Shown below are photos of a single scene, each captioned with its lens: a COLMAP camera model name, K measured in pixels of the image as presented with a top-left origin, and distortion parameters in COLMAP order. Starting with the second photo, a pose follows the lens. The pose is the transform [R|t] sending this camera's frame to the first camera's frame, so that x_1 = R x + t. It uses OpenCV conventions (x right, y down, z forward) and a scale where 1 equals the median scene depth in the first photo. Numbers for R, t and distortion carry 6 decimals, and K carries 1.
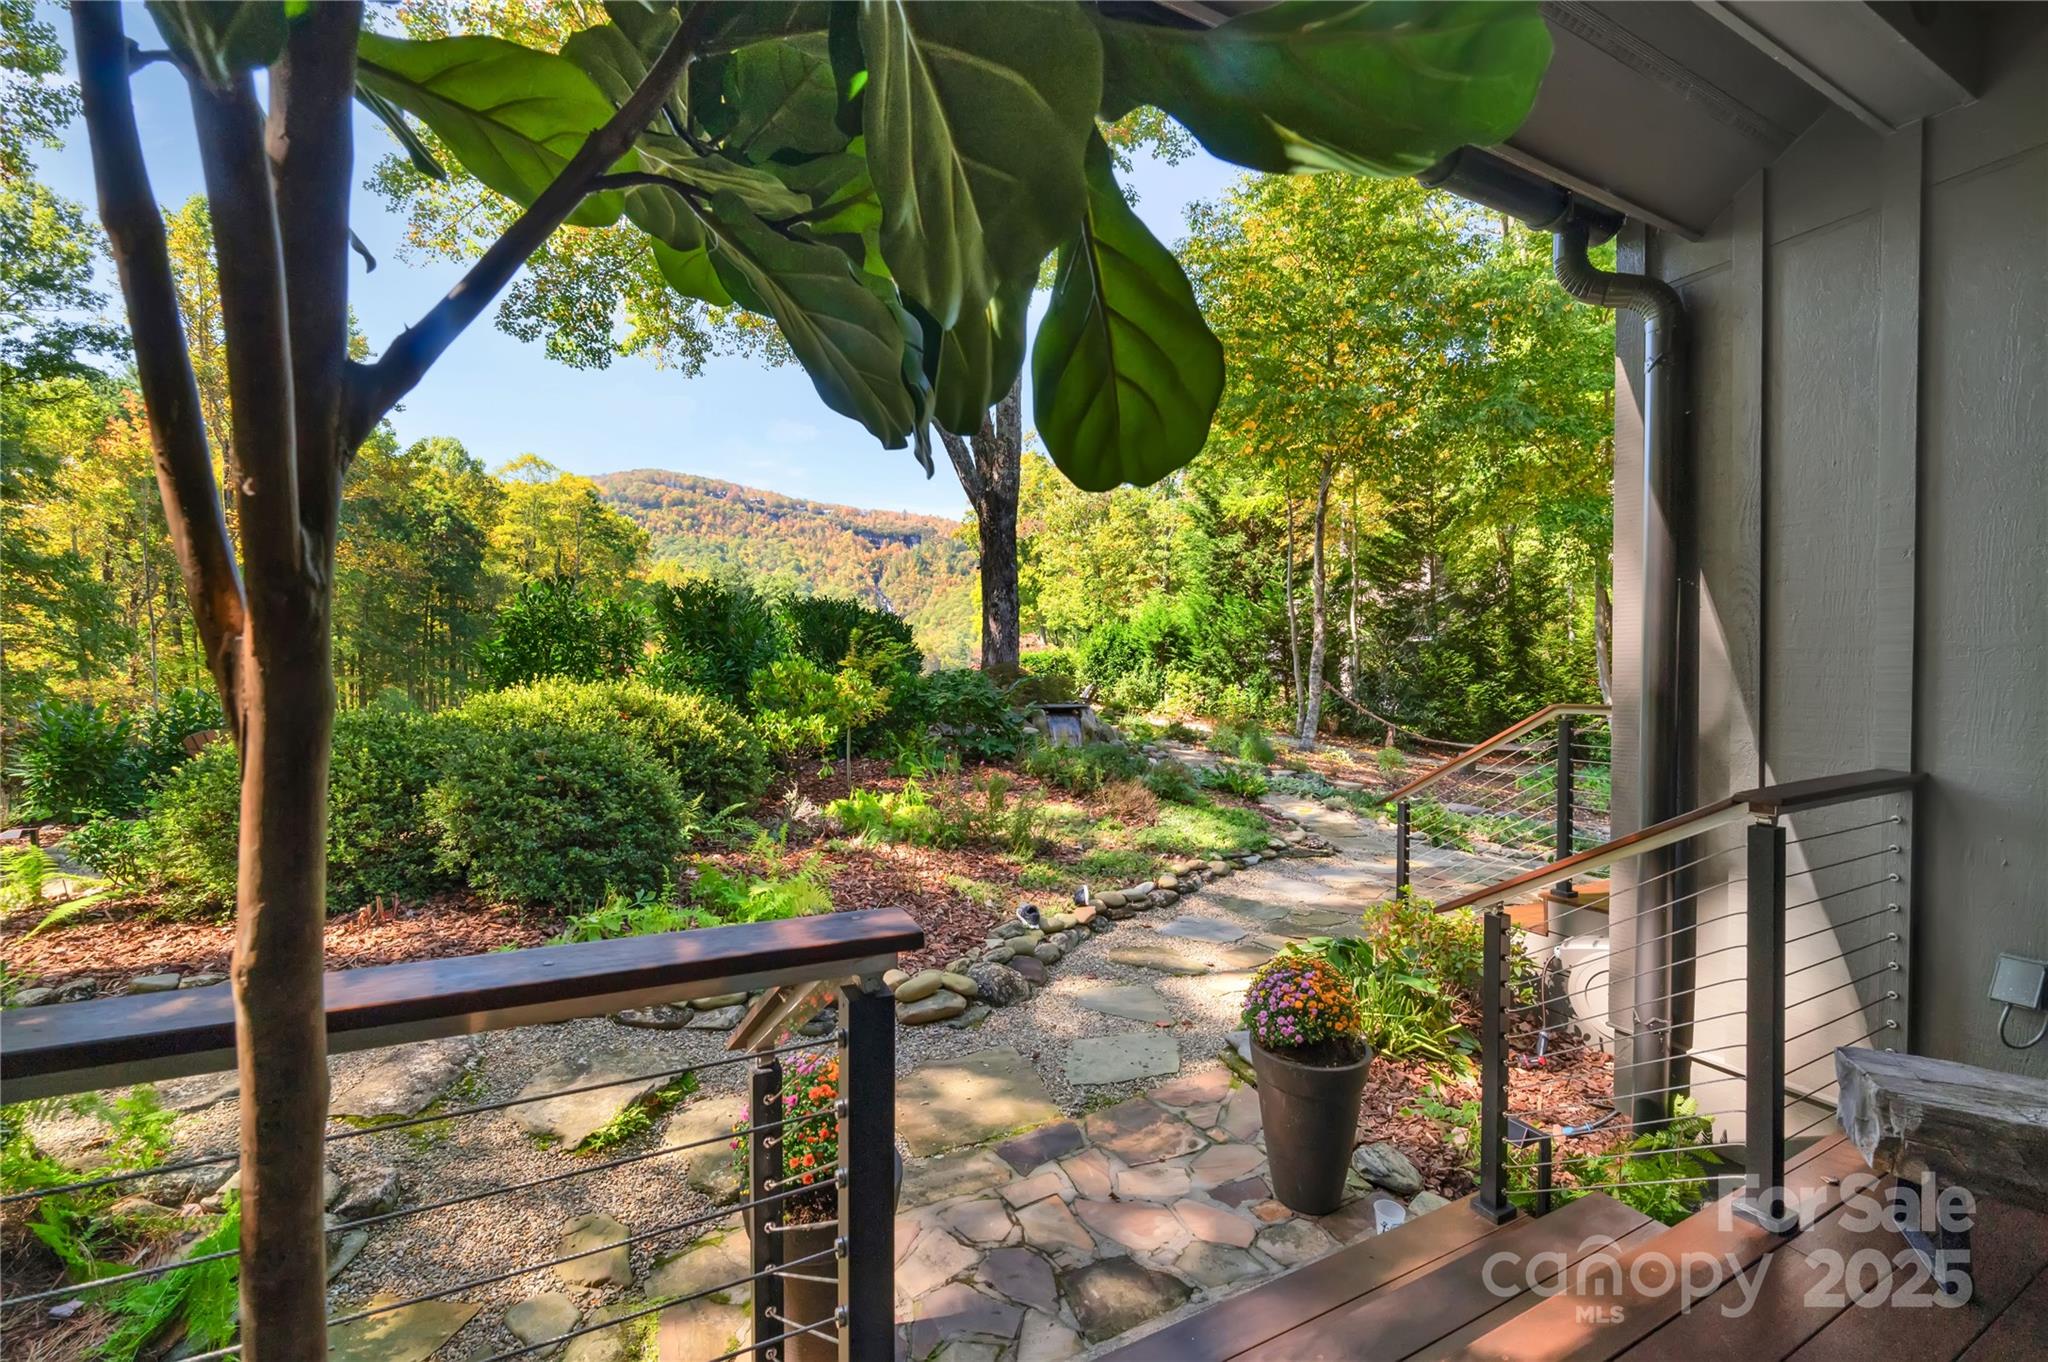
lens RADIAL K [[810.7, 0, 1028.5], [0, 810.7, 683.9], [0, 0, 1]] dist [-0.007339, 0.000507]
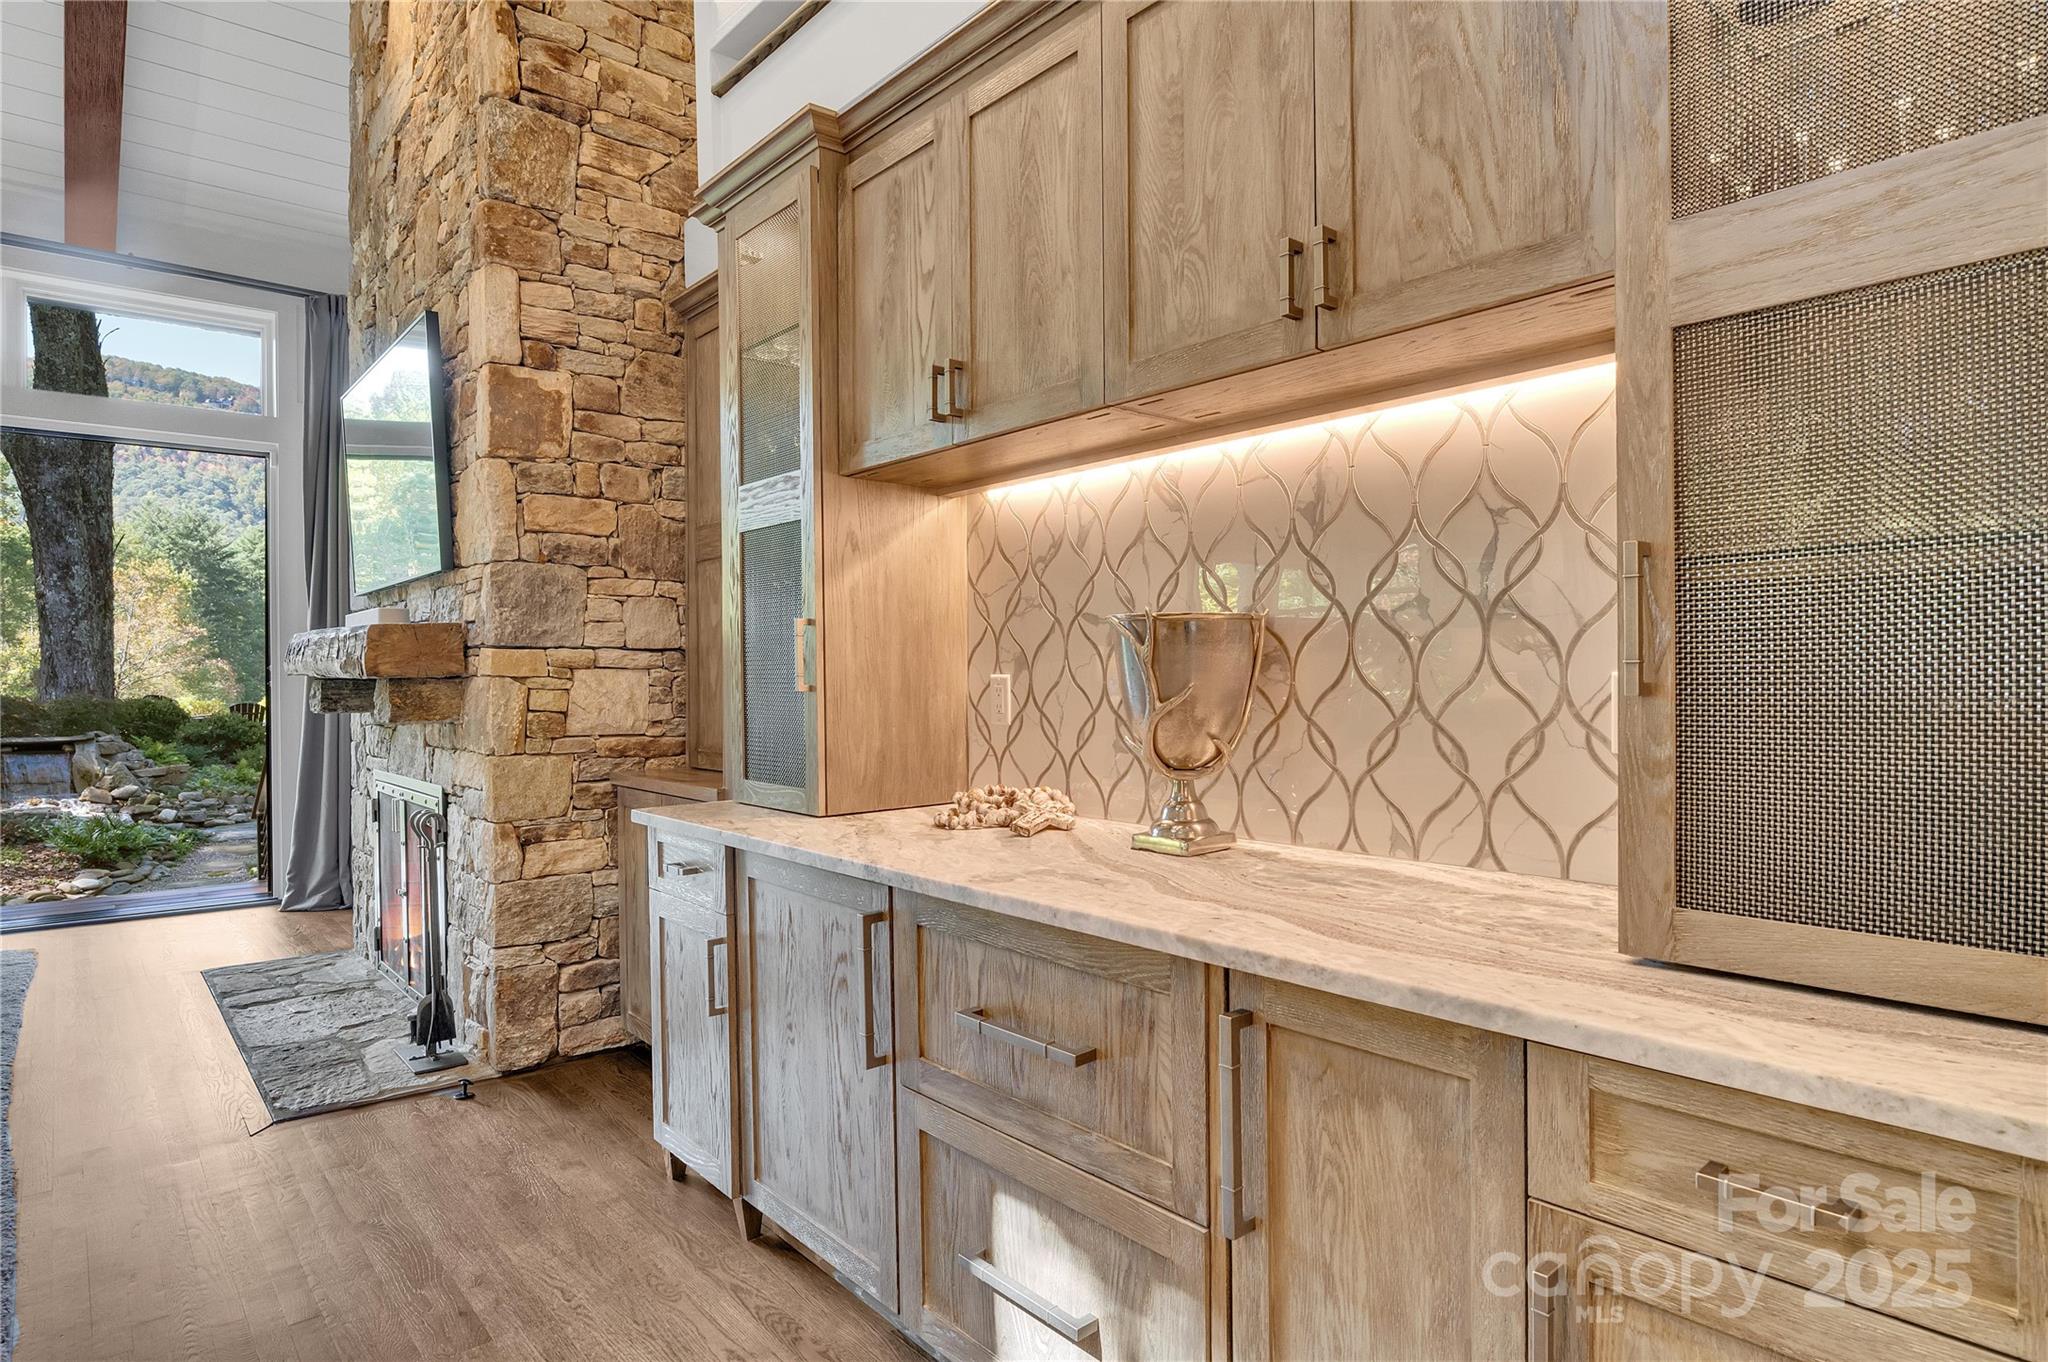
lens RADIAL K [[1131.7, 0, 1027.2], [0, 1131.7, 684.7], [0, 0, 1]] dist [-0.015073, 0.002102]
pose [[0.968164, -0.010724, 0.250088, 0.249233], [0.012600, 0.999903, -0.005901, -0.001552], [-0.250001, 0.008865, 0.968205, -0.069220]]
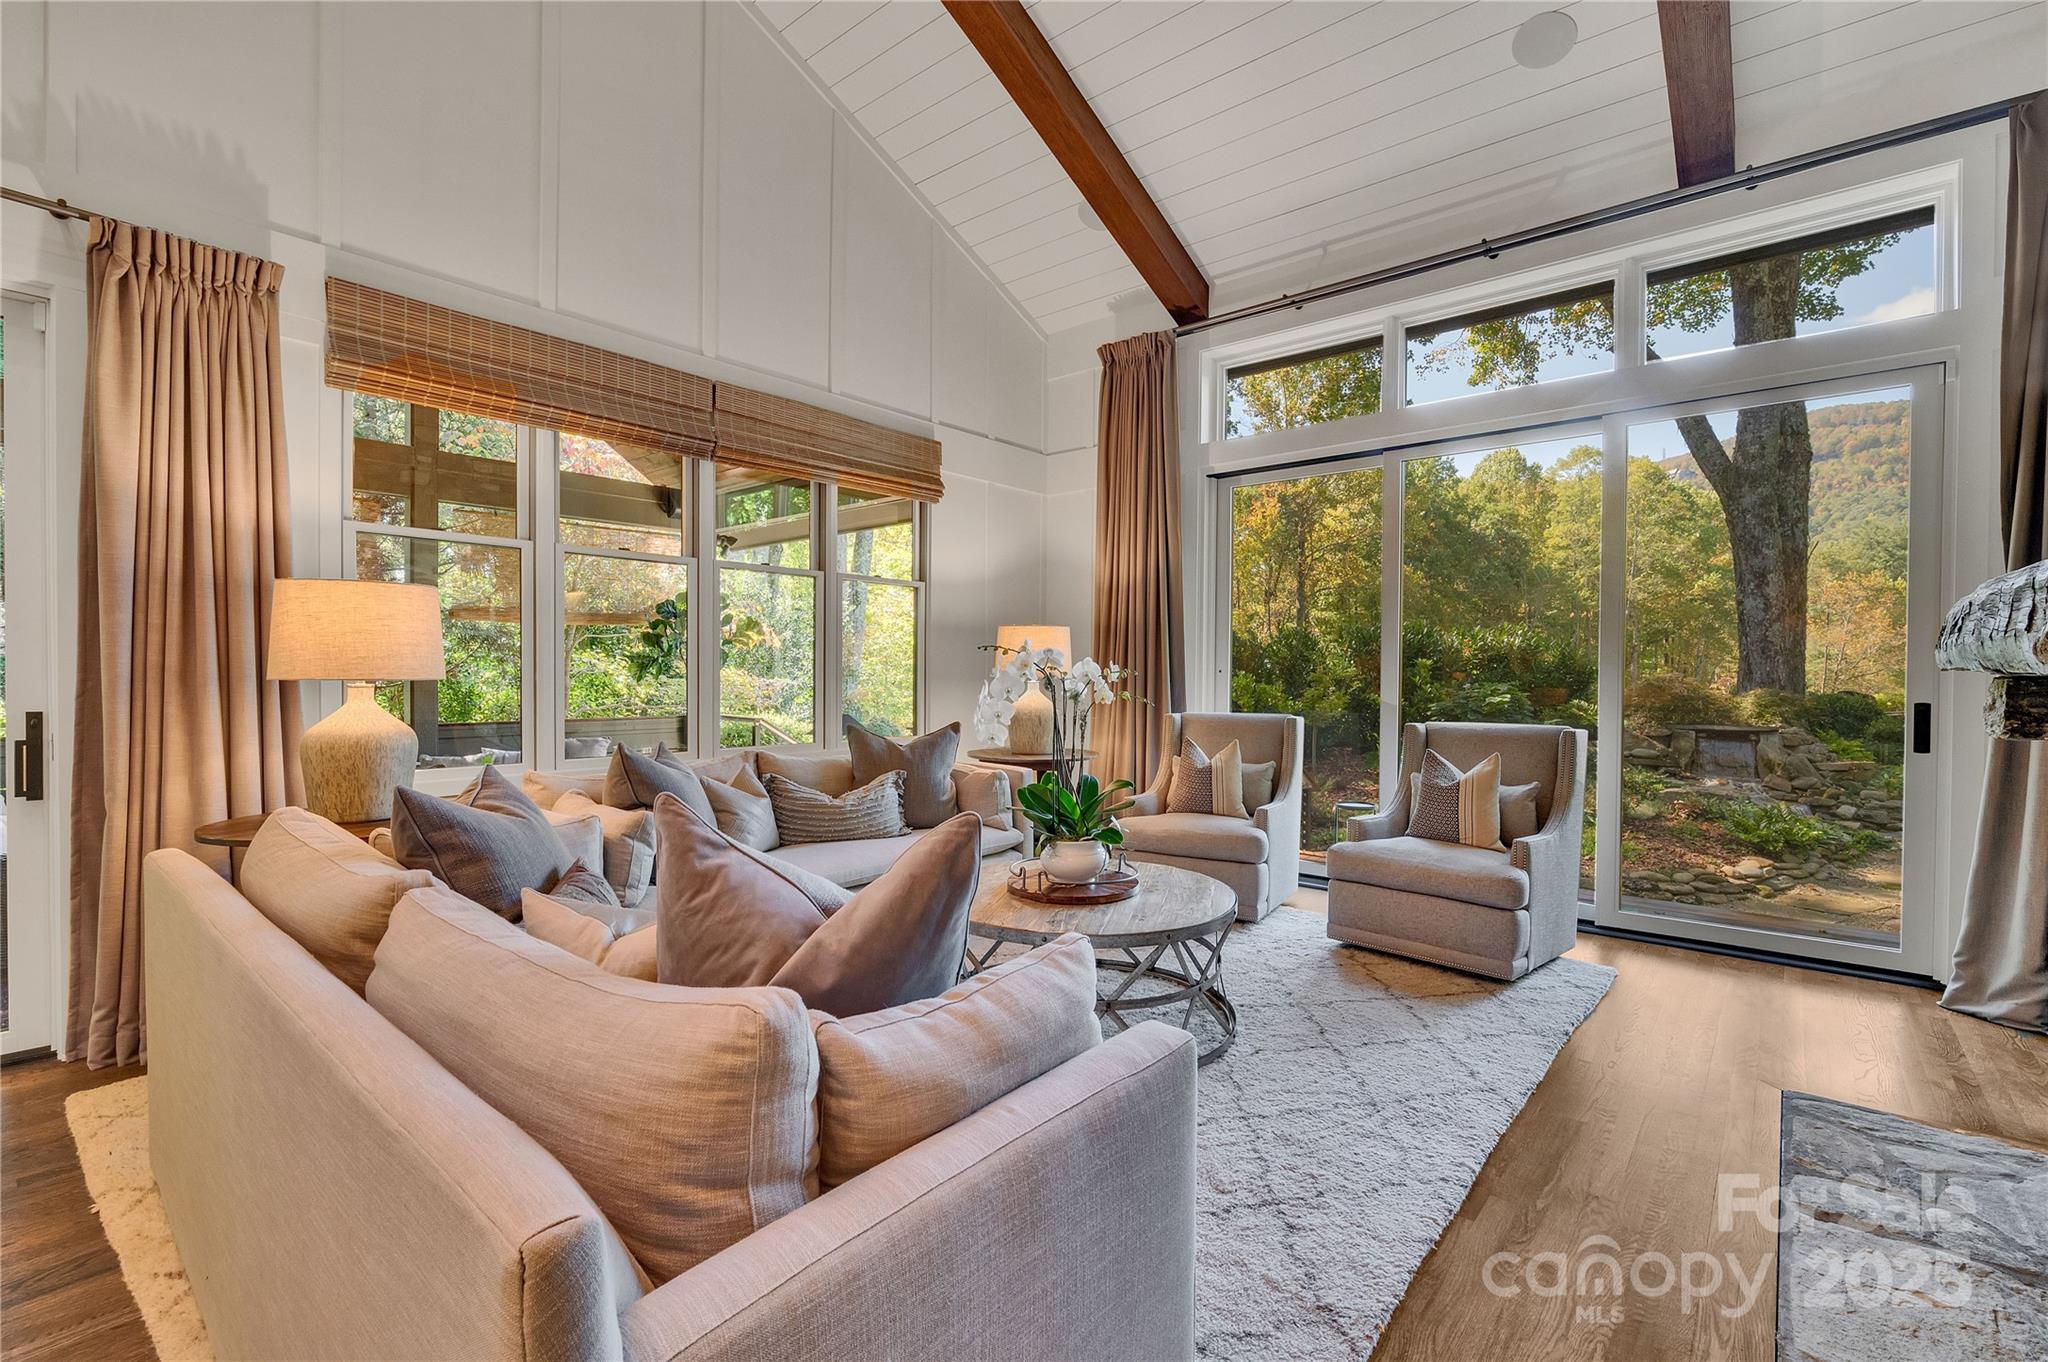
lens RADIAL K [[904.1, 0, 1028.9], [0, 904.1, 685.2], [0, 0, 1]] dist [-0.006722, 0.000141]
pose [[0.398457, 0.010062, -0.917132, 0.230870], [-0.017063, 0.999848, 0.003557, -0.002622], [0.917028, 0.014232, 0.398568, -0.004398]]
